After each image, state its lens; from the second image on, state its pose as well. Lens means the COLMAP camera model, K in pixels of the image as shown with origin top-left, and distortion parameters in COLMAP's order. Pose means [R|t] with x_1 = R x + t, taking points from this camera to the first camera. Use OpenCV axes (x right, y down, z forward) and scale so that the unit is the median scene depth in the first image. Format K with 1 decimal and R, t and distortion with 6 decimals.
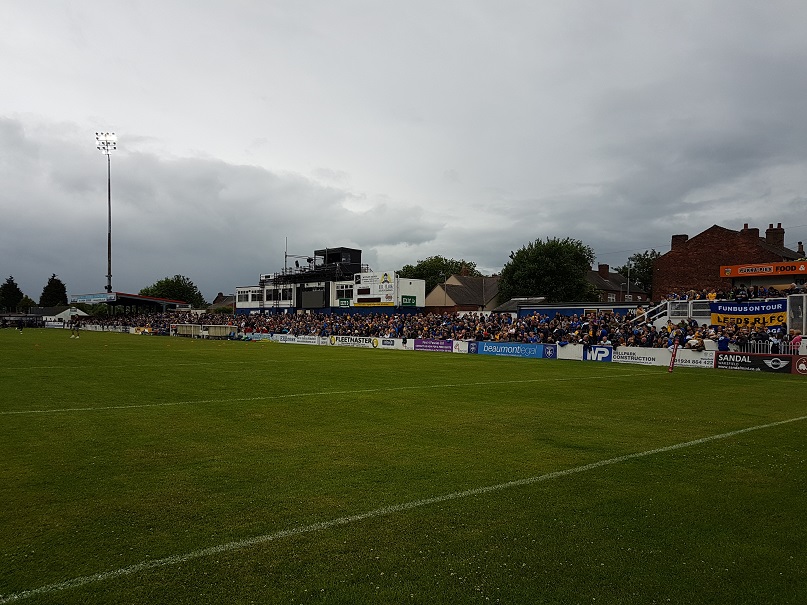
lens RADIAL K [[610.0, 0, 405.6], [0, 610.0, 340.3], [0, 0, 1]] dist [0.156153, -0.258290]
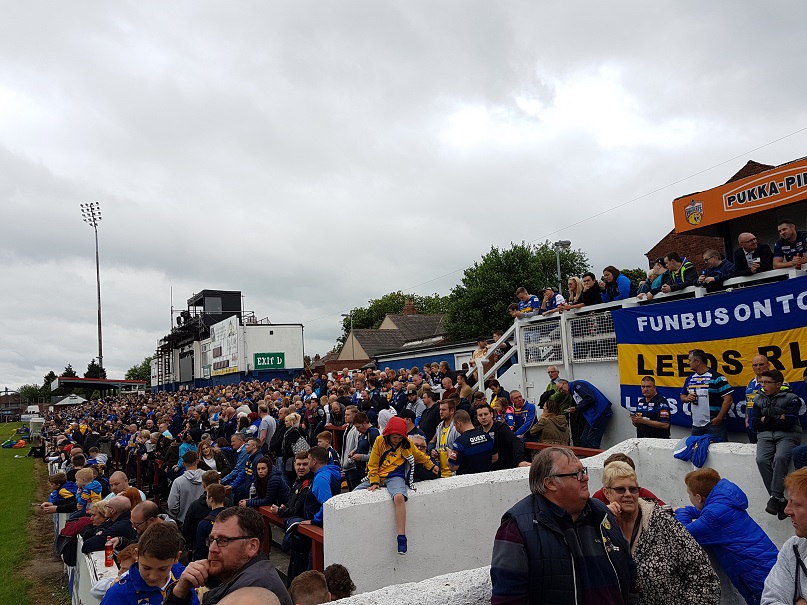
lens RADIAL K [[610.0, 0, 405.6], [0, 610.0, 340.3], [0, 0, 1]] dist [0.156153, -0.258290]
pose [[0.977790, -0.093676, -0.187485, 0.416175], [0.076738, 0.992452, -0.095662, -0.023653], [0.195031, 0.079150, 0.977598, 0.652522]]
